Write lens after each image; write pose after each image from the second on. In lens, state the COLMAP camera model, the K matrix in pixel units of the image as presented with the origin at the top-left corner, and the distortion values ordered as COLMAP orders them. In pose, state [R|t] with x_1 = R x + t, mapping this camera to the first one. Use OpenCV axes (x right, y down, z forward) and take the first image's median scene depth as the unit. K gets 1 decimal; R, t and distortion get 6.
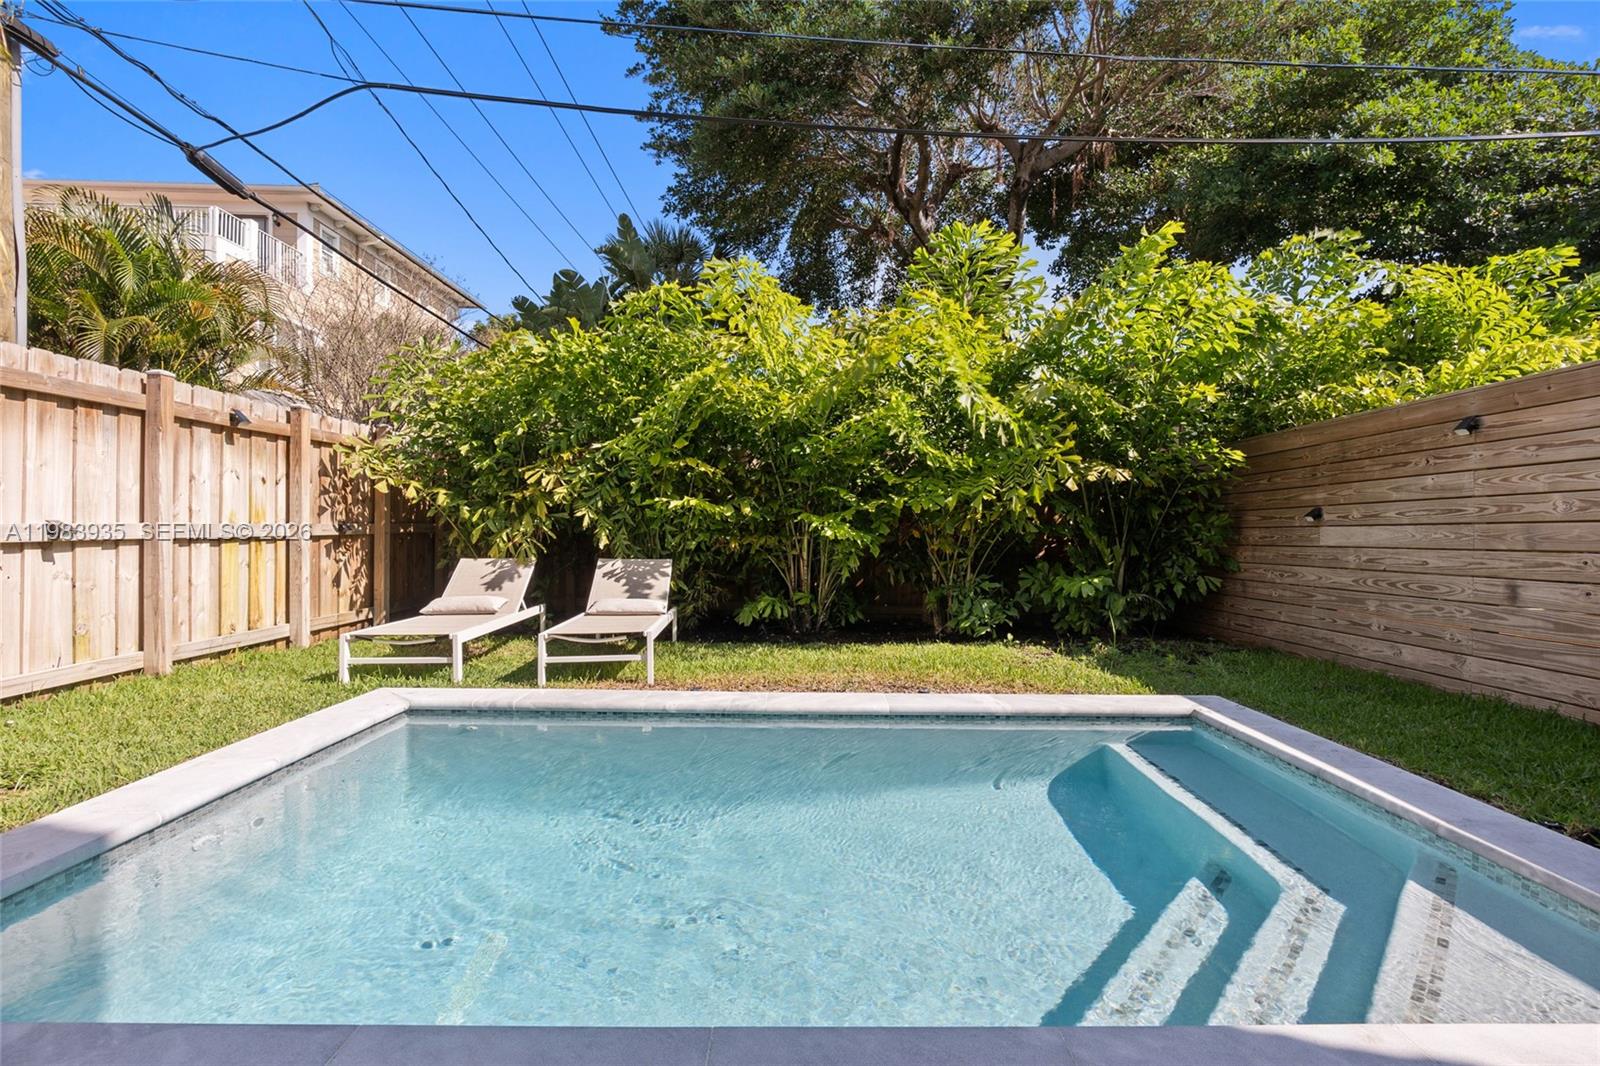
lens RADIAL K [[674.2, 0, 727.1], [0, 674.2, 548.3], [0, 0, 1]] dist [-0.002847, -0.000298]
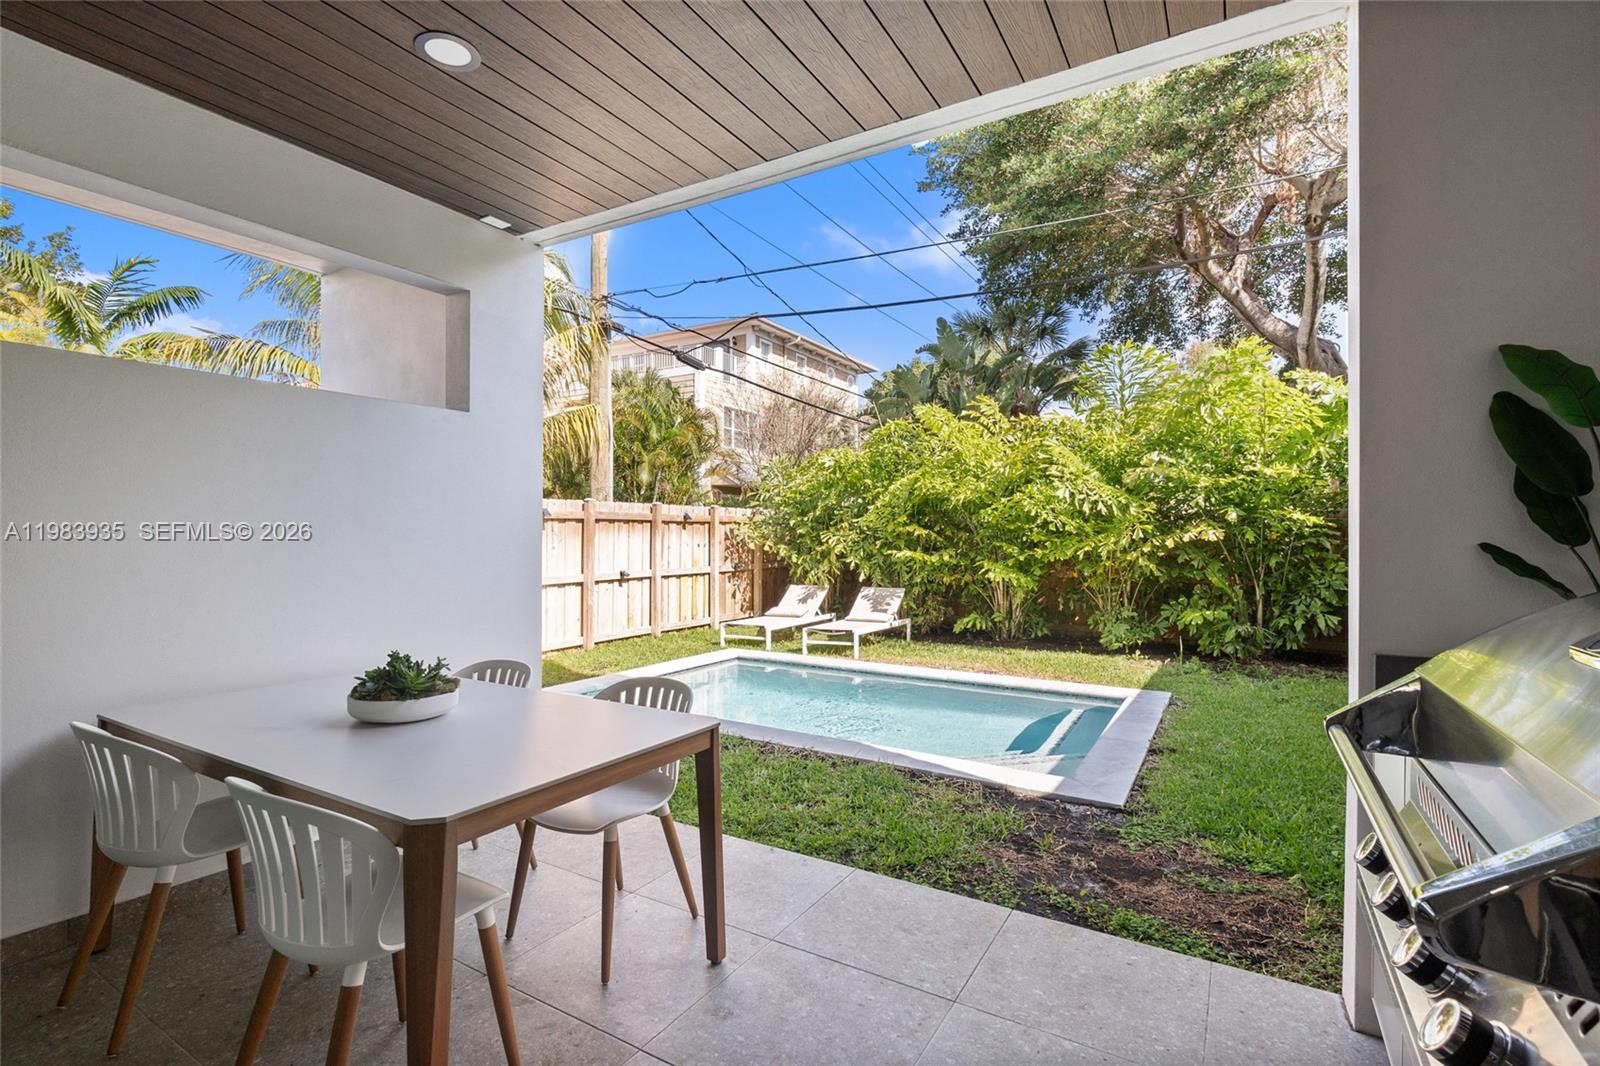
lens RADIAL K [[746.5, 0, 797.6], [0, 746.5, 542.5], [0, 0, 1]] dist [0.000553, 0.000191]
pose [[0.847729, -0.005456, -0.530401, 0.661020], [0.001008, 0.999962, -0.008675, -0.079268], [0.530428, 0.006819, 0.847702, -0.650765]]
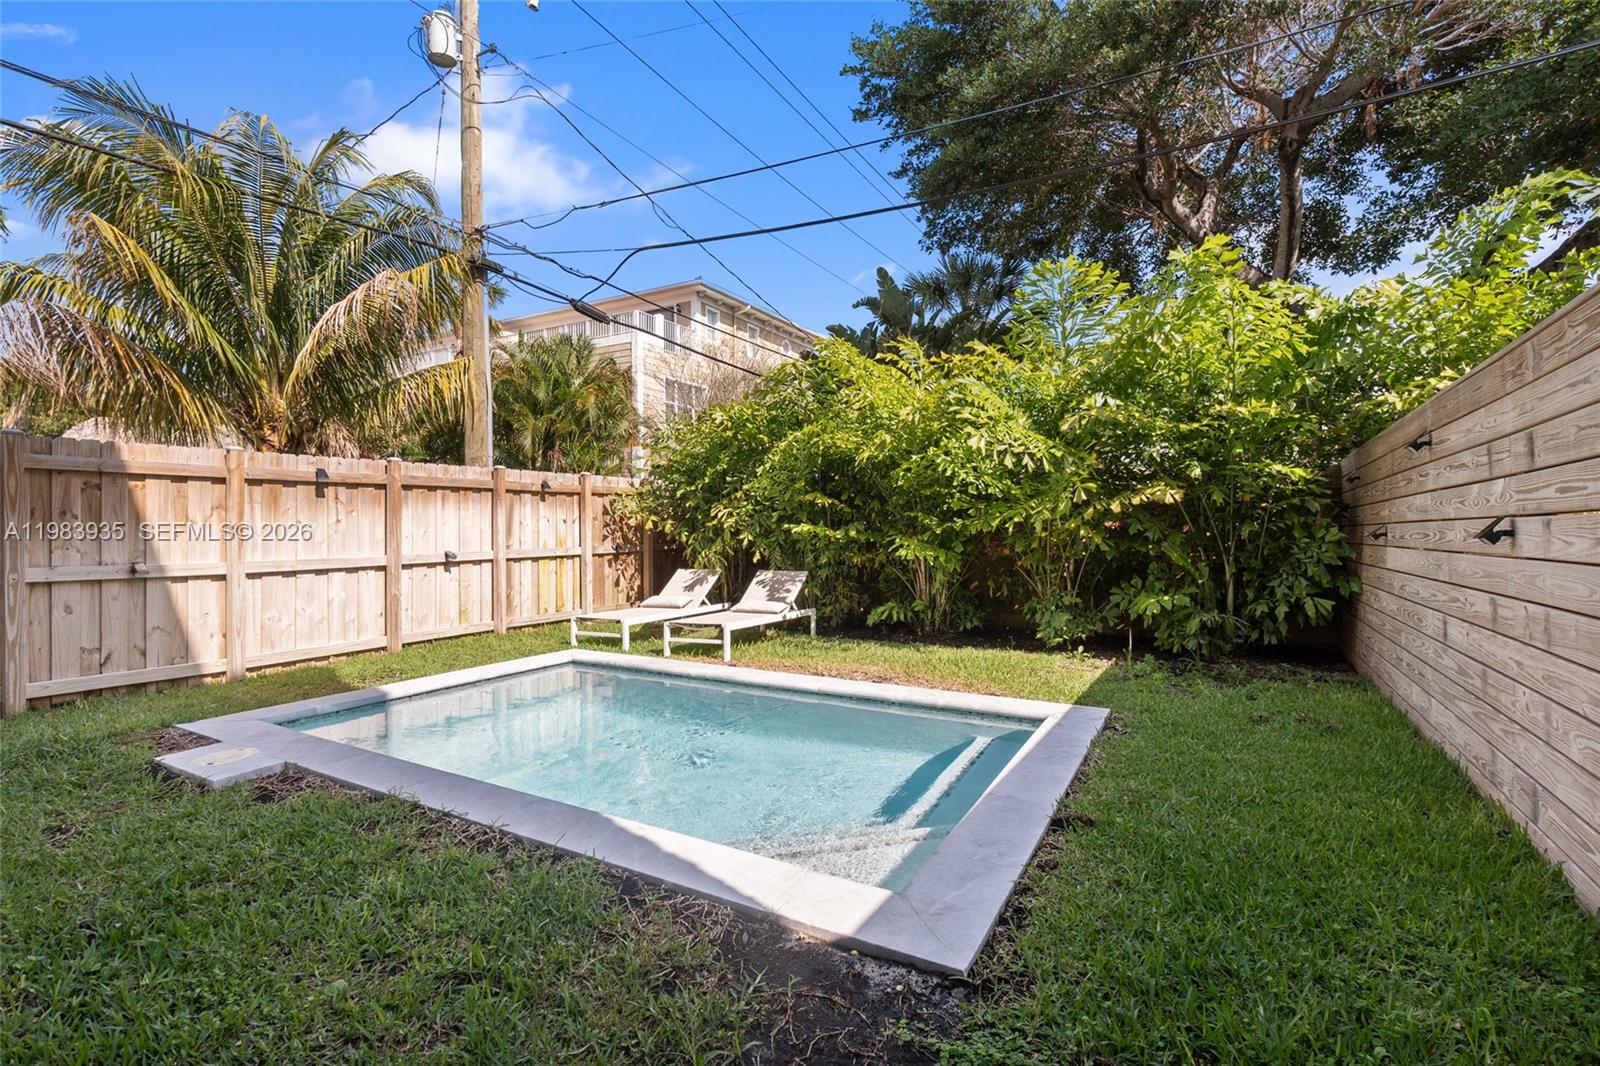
lens RADIAL K [[707.1, 0, 847.8], [0, 707.1, 536.6], [0, 0, 1]] dist [-0.001270, -0.000141]
pose [[0.875626, -0.009199, -0.482903, 0.662796], [0.005611, 0.999945, -0.008874, -0.038908], [0.482958, 0.005061, 0.875629, -0.155743]]
